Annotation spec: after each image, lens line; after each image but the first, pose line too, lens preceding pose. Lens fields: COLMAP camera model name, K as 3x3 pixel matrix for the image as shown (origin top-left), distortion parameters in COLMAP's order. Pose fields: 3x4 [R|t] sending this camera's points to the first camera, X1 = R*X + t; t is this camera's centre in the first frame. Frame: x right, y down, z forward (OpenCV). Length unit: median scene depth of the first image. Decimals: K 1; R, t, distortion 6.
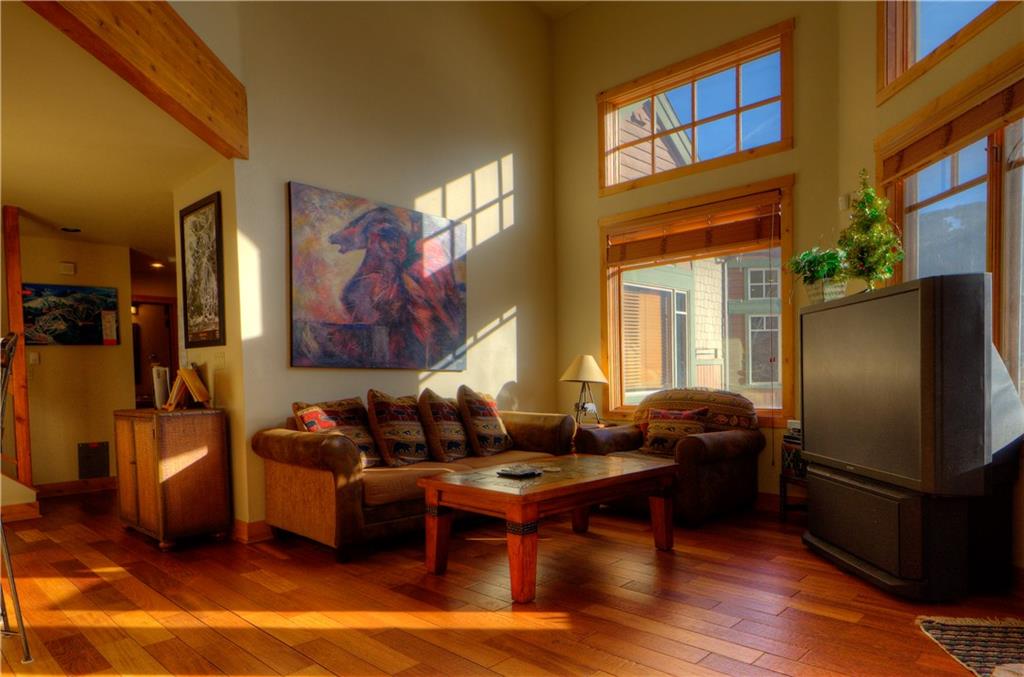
lens RADIAL K [[635.2, 0, 471.2], [0, 635.2, 370.5], [0, 0, 1]] dist [0.040318, -0.027607]
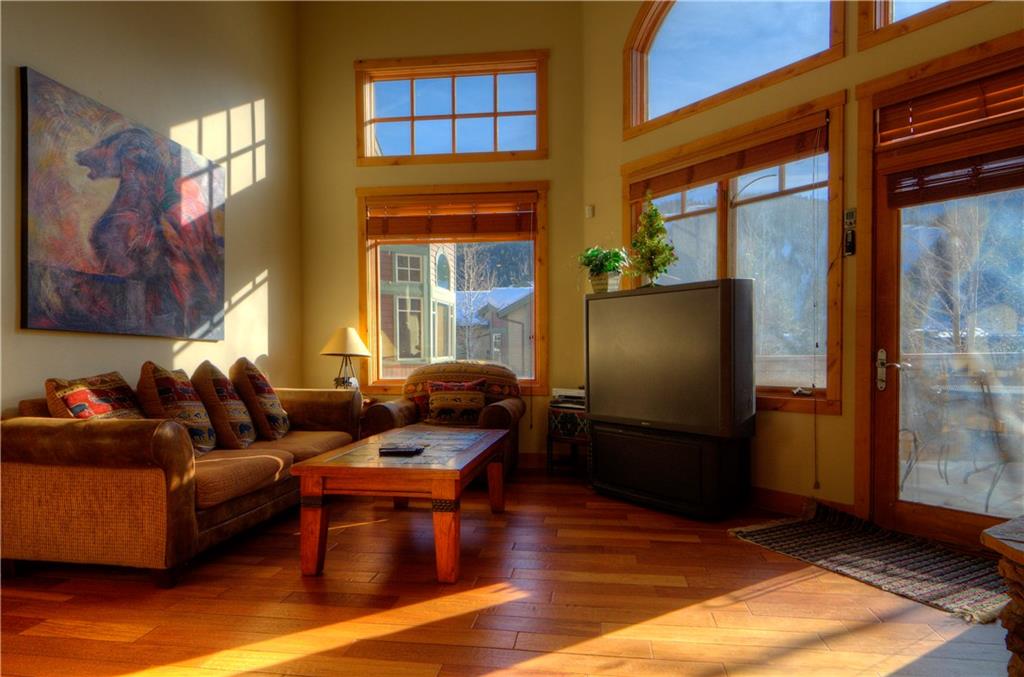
lens RADIAL K [[635.2, 0, 515.3], [0, 635.2, 337.0], [0, 0, 1]] dist [0.040318, -0.027607]
pose [[0.803353, 0.026516, 0.594912, -0.235178], [-0.017627, 0.999629, -0.020752, 0.007405], [-0.595242, 0.006185, 0.803523, 0.094505]]
